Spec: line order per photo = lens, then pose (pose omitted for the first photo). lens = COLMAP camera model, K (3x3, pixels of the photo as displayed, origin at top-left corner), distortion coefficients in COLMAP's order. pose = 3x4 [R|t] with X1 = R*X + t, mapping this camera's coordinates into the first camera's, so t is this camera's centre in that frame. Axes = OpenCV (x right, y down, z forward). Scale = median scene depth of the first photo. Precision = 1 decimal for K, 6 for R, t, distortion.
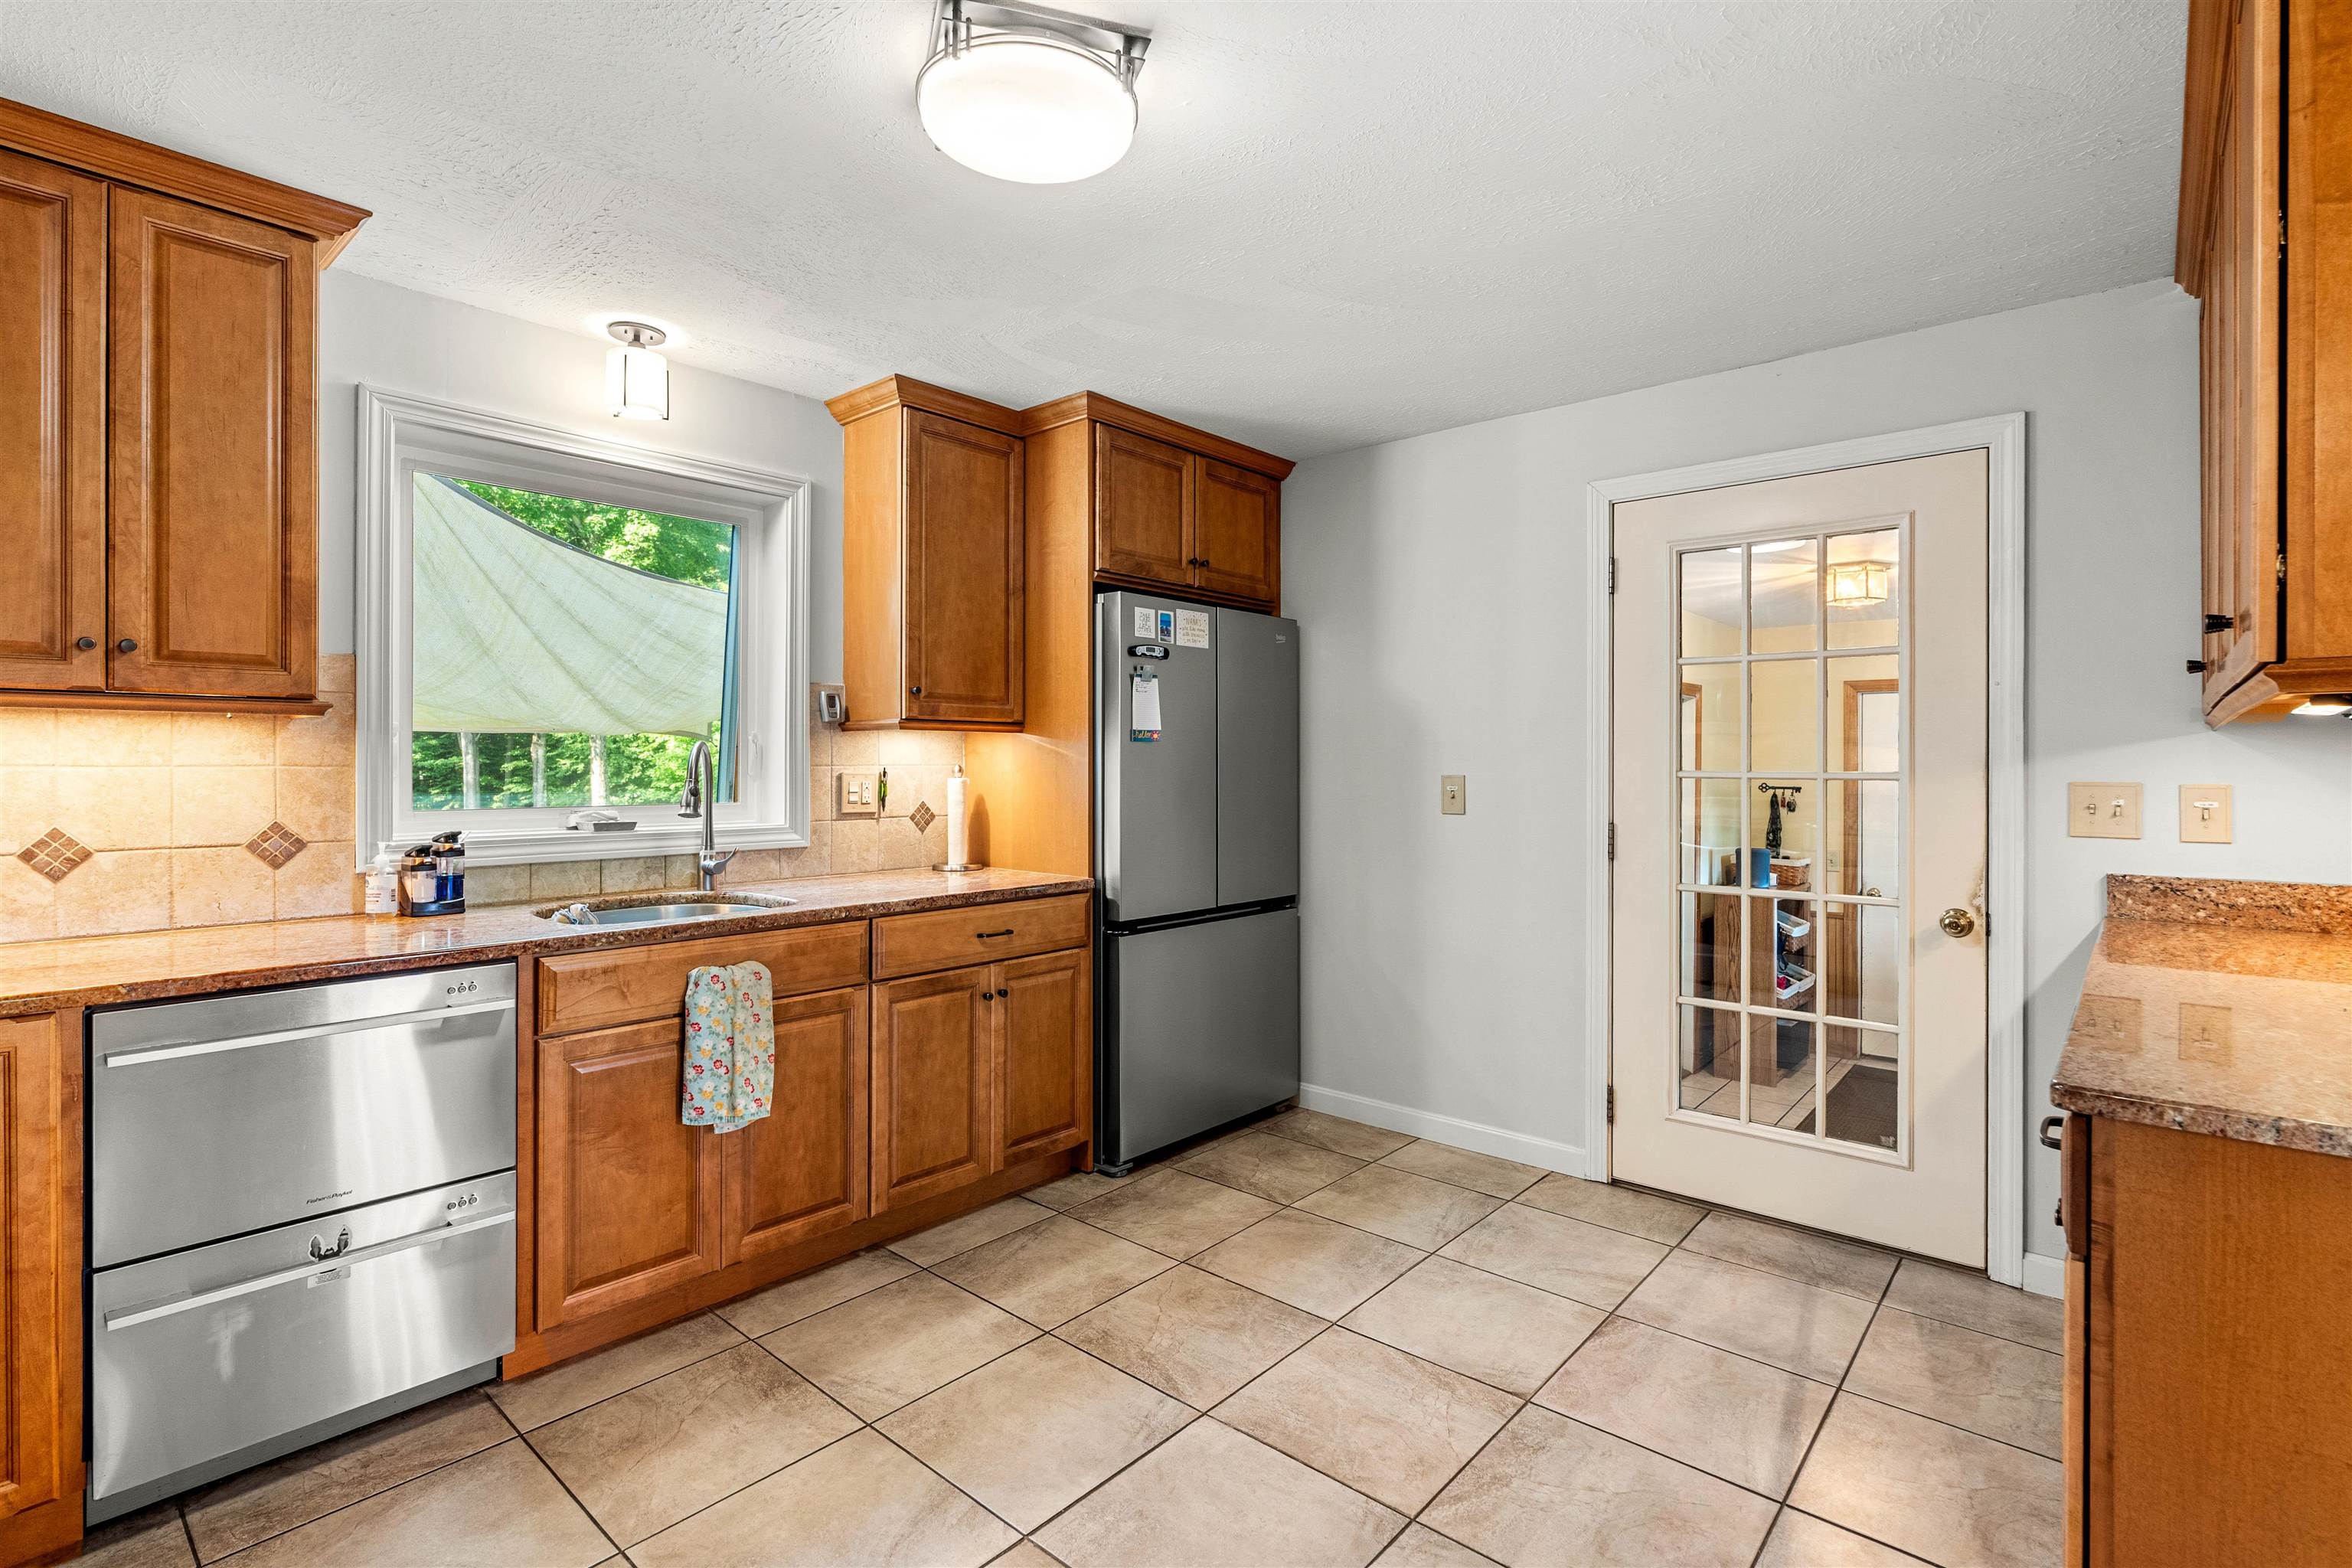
lens RADIAL K [[1064.3, 0, 1161.1], [0, 1064.3, 767.6], [0, 0, 1]] dist [-0.004579, 0.000664]
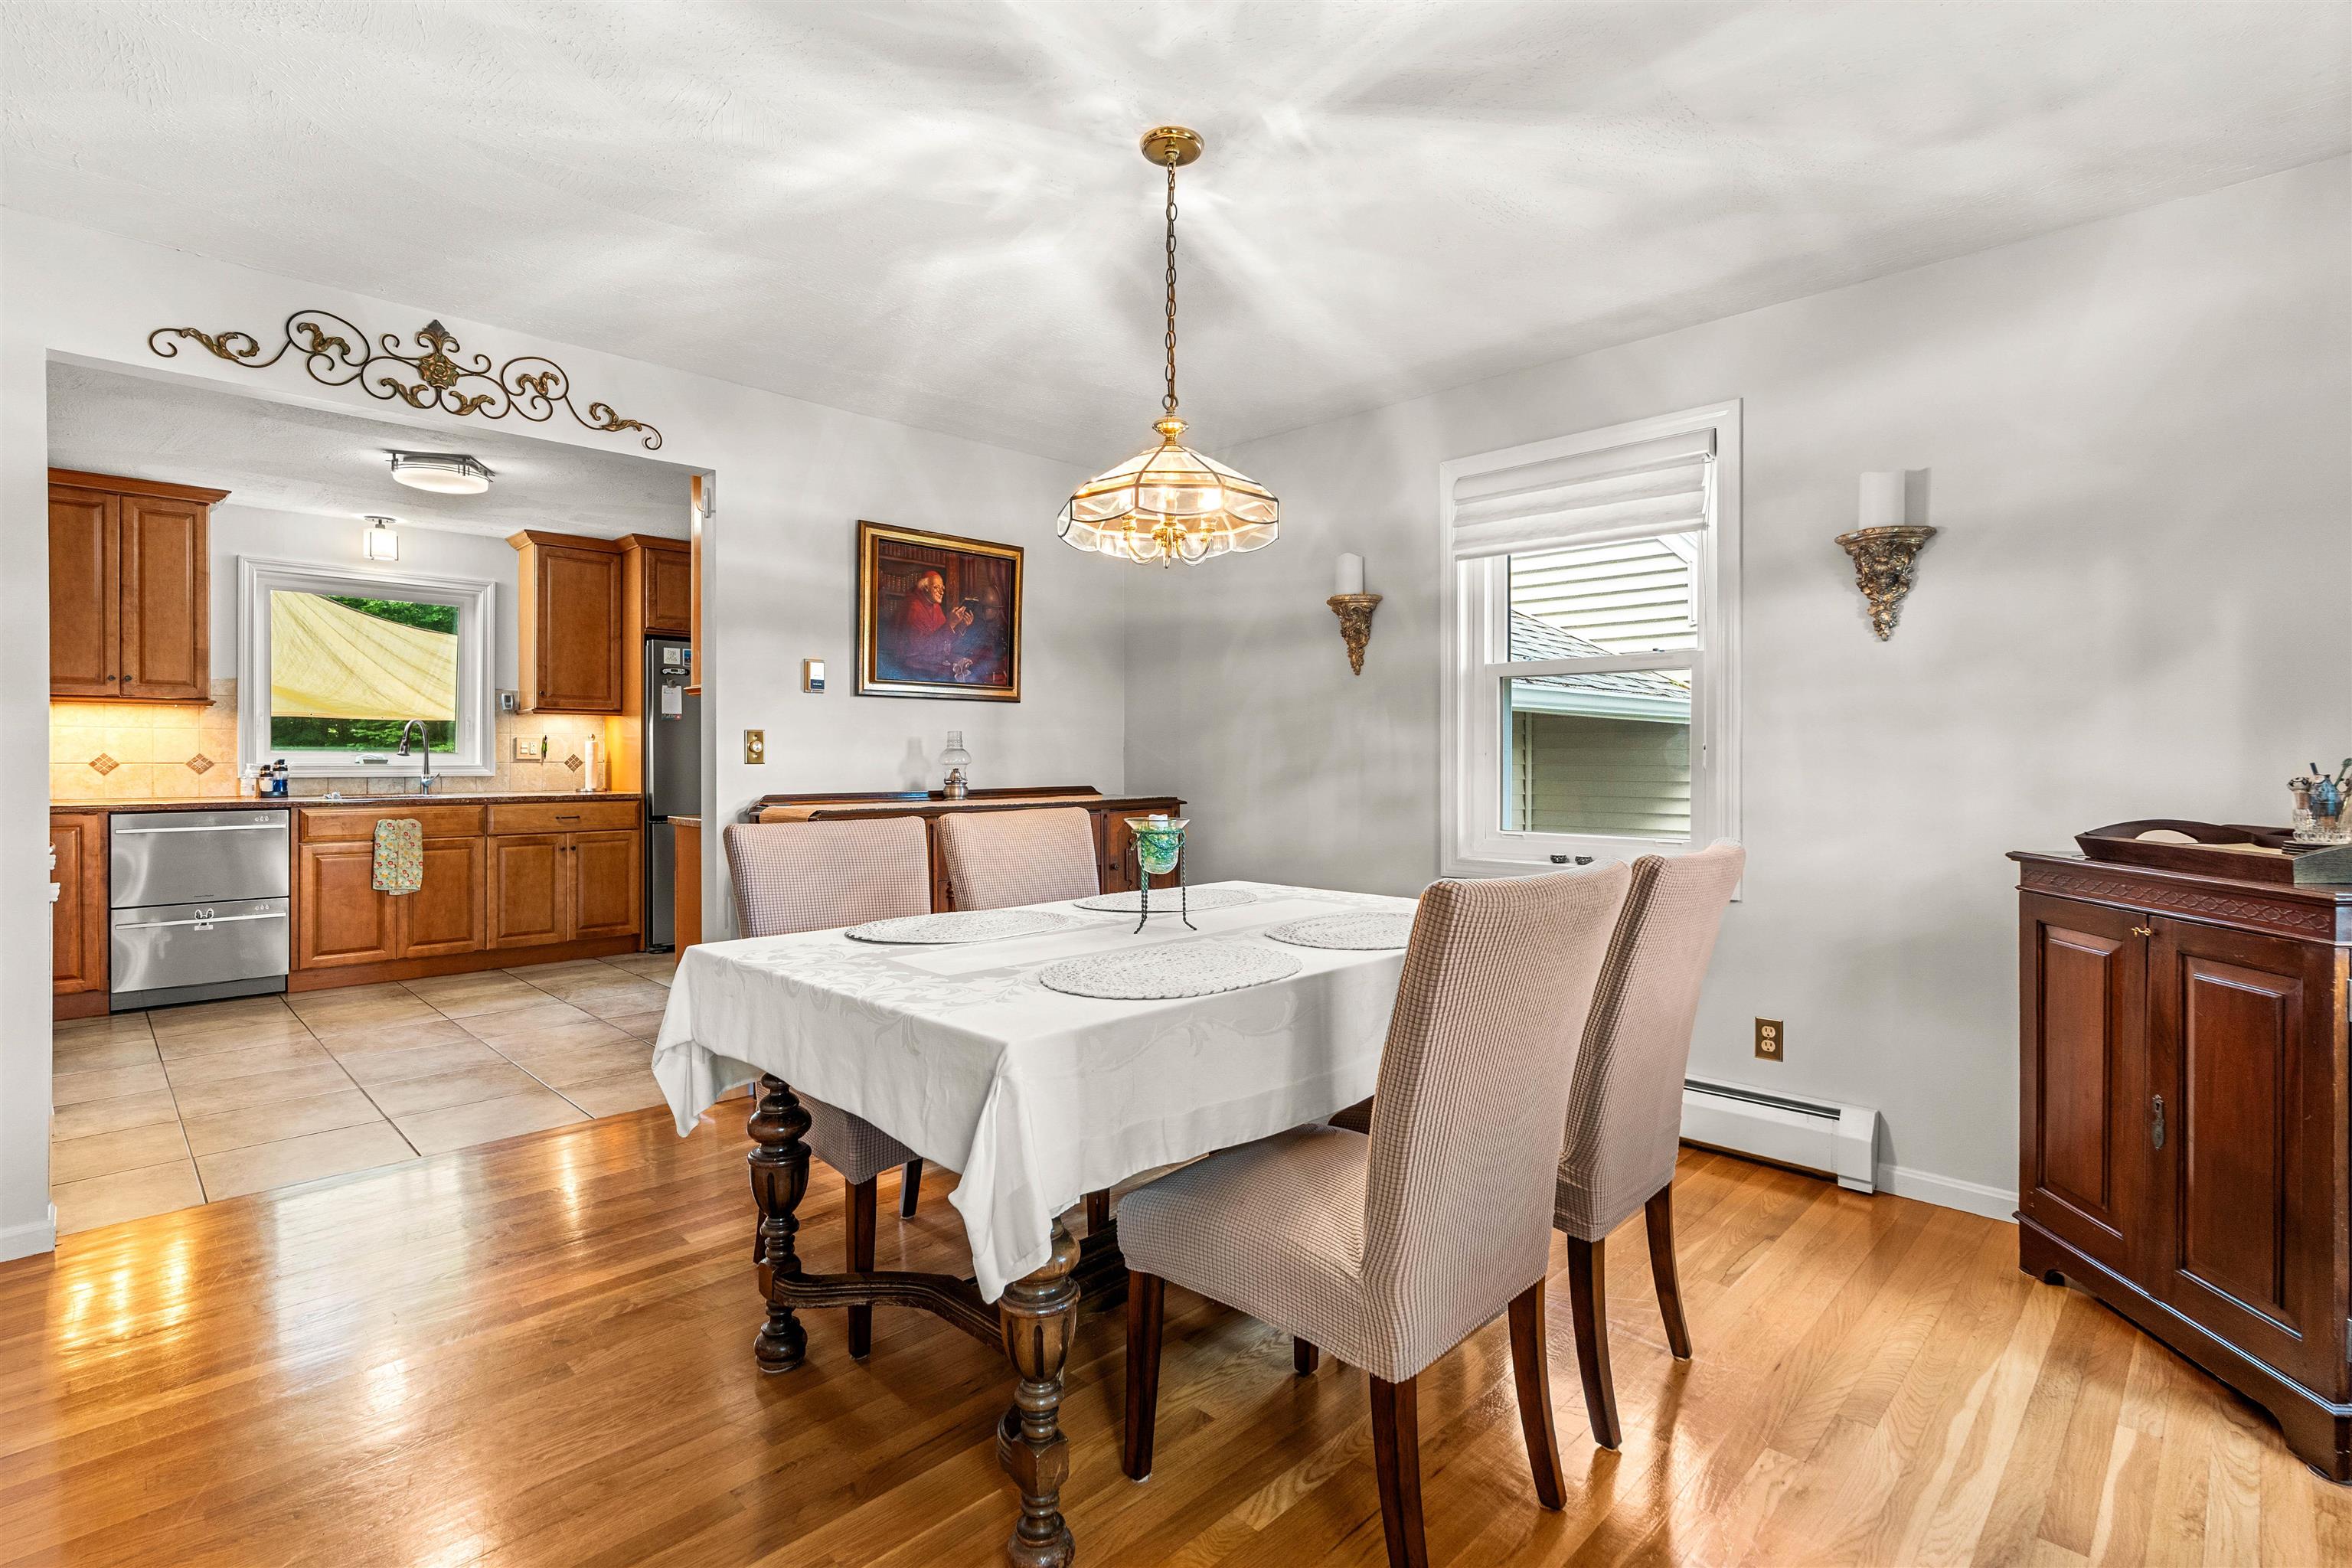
lens RADIAL K [[1094.1, 0, 1181.9], [0, 1094.1, 768.6], [0, 0, 1]] dist [0.002191, -0.000452]
pose [[0.998117, -0.000050, -0.061345, 1.328242], [0.000271, 0.999994, 0.003592, 0.071871], [0.061345, -0.003602, 0.998110, -1.141492]]
